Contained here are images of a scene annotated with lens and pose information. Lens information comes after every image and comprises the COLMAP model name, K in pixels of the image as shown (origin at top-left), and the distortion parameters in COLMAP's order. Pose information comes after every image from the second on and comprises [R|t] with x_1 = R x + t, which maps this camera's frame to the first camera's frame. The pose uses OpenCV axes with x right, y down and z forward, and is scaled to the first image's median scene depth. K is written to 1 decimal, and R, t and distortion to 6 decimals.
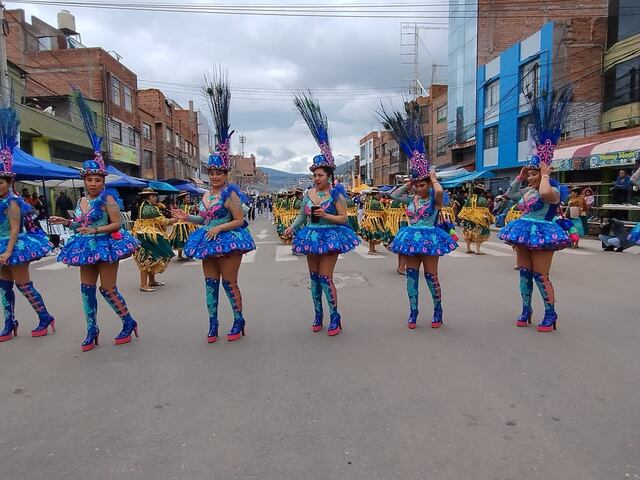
lens RADIAL K [[447.2, 0, 337.1], [0, 447.2, 238.9], [0, 0, 1]] dist [0.009782, 0.003439]
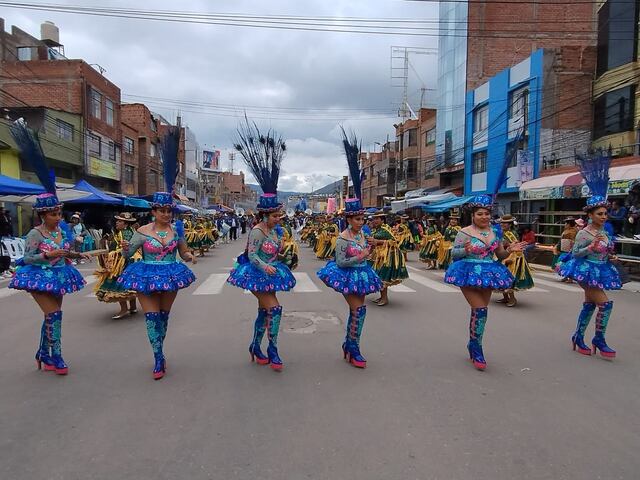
lens RADIAL K [[446.2, 0, 334.0], [0, 446.2, 236.1], [0, 0, 1]] dist [0.017200, 0.001792]
pose [[0.999517, 0.024515, 0.019092, 0.007607], [-0.023575, 0.998569, -0.048002, -0.008561], [-0.020241, 0.047529, 0.998665, 0.028092]]
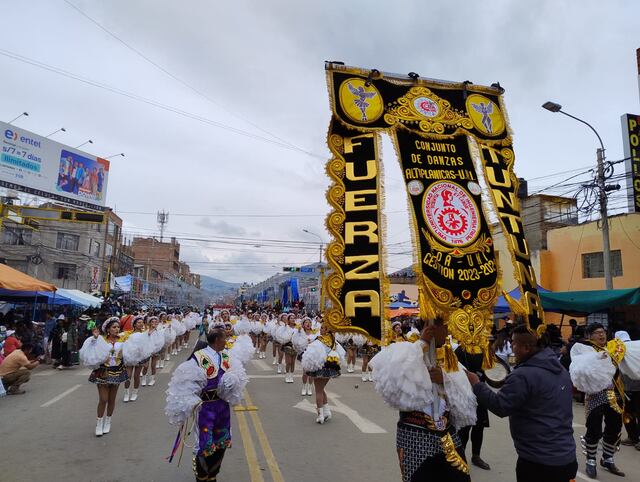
lens RADIAL K [[440.6, 0, 320.0], [0, 440.6, 241.0], [0, 0, 1]] dist [0.076524, -0.095886]
pose [[0.993332, 0.063718, 0.096083, -0.199932], [-0.038178, 0.968172, -0.247357, -0.164879], [-0.108786, 0.242040, 0.964149, 1.679000]]
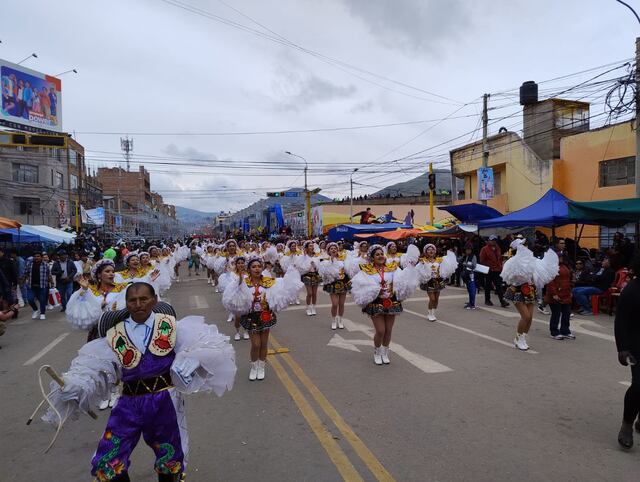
lens RADIAL K [[439.7, 0, 331.7], [0, 439.7, 244.8], [0, 0, 1]] dist [0.035376, -0.028368]
pose [[0.983298, -0.005308, 0.181924, -0.222457], [0.018743, 0.997214, -0.072207, -0.169236], [-0.181034, 0.074411, 0.980658, 1.728899]]
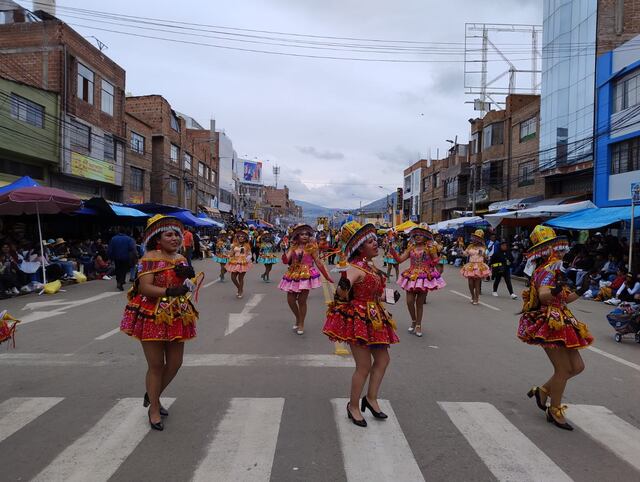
lens RADIAL K [[451.5, 0, 308.5], [0, 451.5, 241.6], [0, 0, 1]] dist [0.006322, 0.001951]
pose [[0.989587, 0.040665, -0.138071, -0.014941], [-0.050404, 0.996425, -0.067792, -0.033524], [0.134820, 0.074046, 0.988100, 0.287361]]
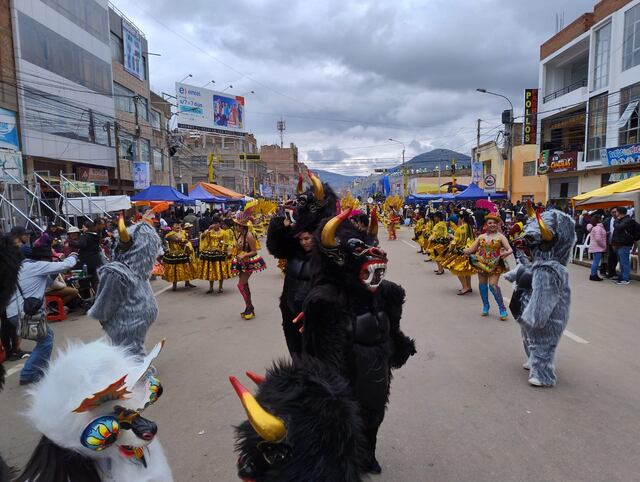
lens RADIAL K [[451.5, 0, 308.5], [0, 451.5, 241.6], [0, 0, 1]] dist [0.006322, 0.001951]
pose [[0.983148, 0.019526, -0.181763, -0.116840], [-0.019701, 0.999806, 0.000843, -0.129789], [0.181744, 0.002752, 0.983342, 1.251616]]
